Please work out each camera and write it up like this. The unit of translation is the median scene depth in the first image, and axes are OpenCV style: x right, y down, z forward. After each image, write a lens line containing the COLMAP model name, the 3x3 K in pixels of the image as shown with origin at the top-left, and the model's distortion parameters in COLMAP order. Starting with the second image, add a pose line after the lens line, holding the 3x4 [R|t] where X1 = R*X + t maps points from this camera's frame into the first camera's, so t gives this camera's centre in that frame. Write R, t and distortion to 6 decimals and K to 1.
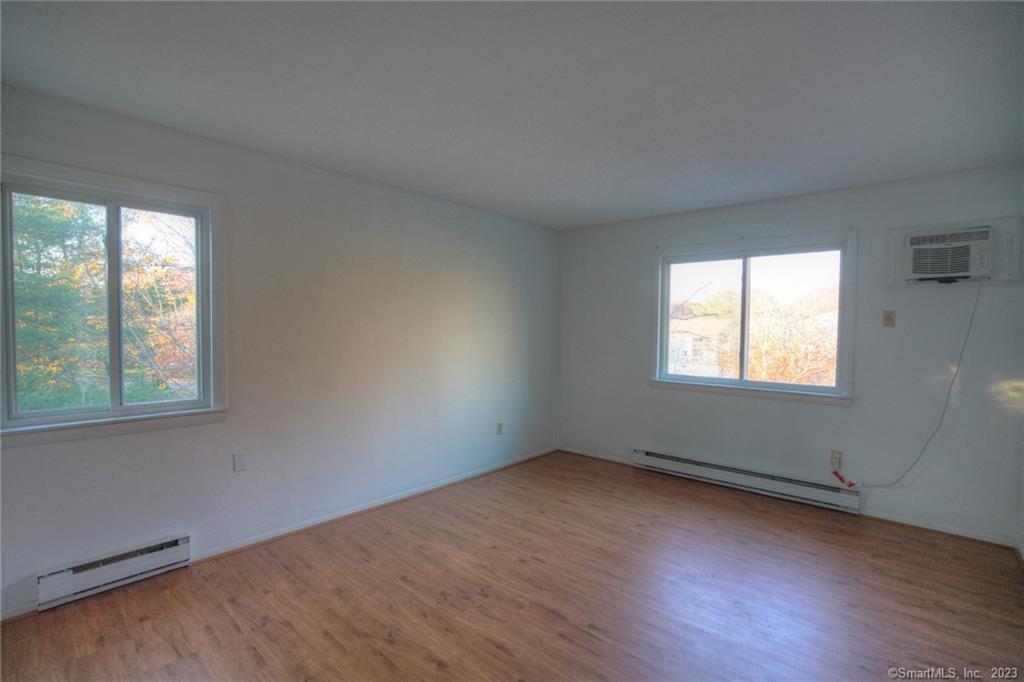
lens RADIAL K [[473.5, 0, 512.0], [0, 473.5, 345.8], [0, 0, 1]] dist [-0.024553, 0.000589]
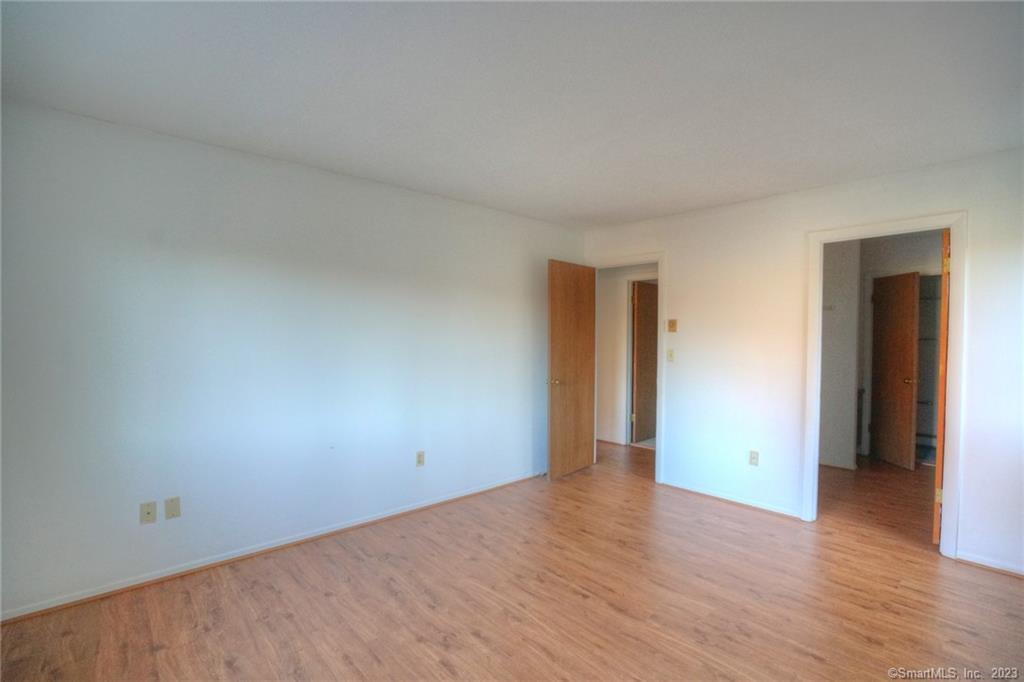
lens RADIAL K [[473.5, 0, 512.0], [0, 473.5, 345.8], [0, 0, 1]] dist [-0.024553, 0.000589]
pose [[-0.994318, -0.019136, 0.104712, 0.215504], [-0.013156, 0.998259, 0.057503, -0.062853], [-0.105630, 0.055798, -0.992839, 1.900105]]
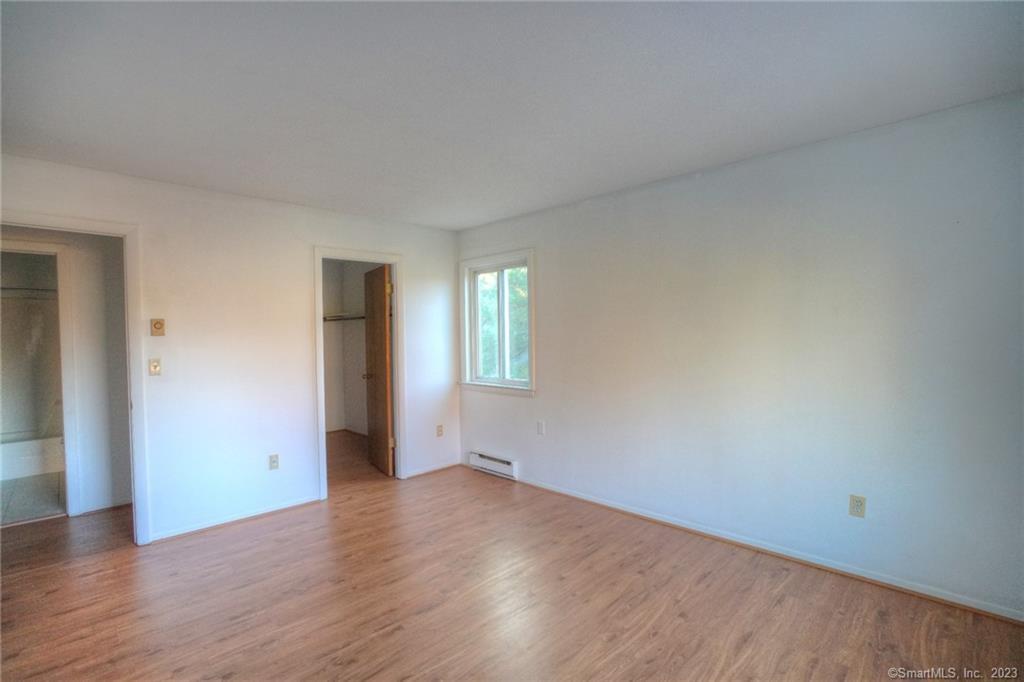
lens RADIAL K [[473.5, 0, 512.0], [0, 473.5, 345.8], [0, 0, 1]] dist [-0.024553, 0.000589]
pose [[-0.059007, 0.014809, -0.998148, 1.046740], [-0.020908, 0.999652, 0.016068, -0.033939], [0.998039, 0.021818, -0.058677, 1.162128]]
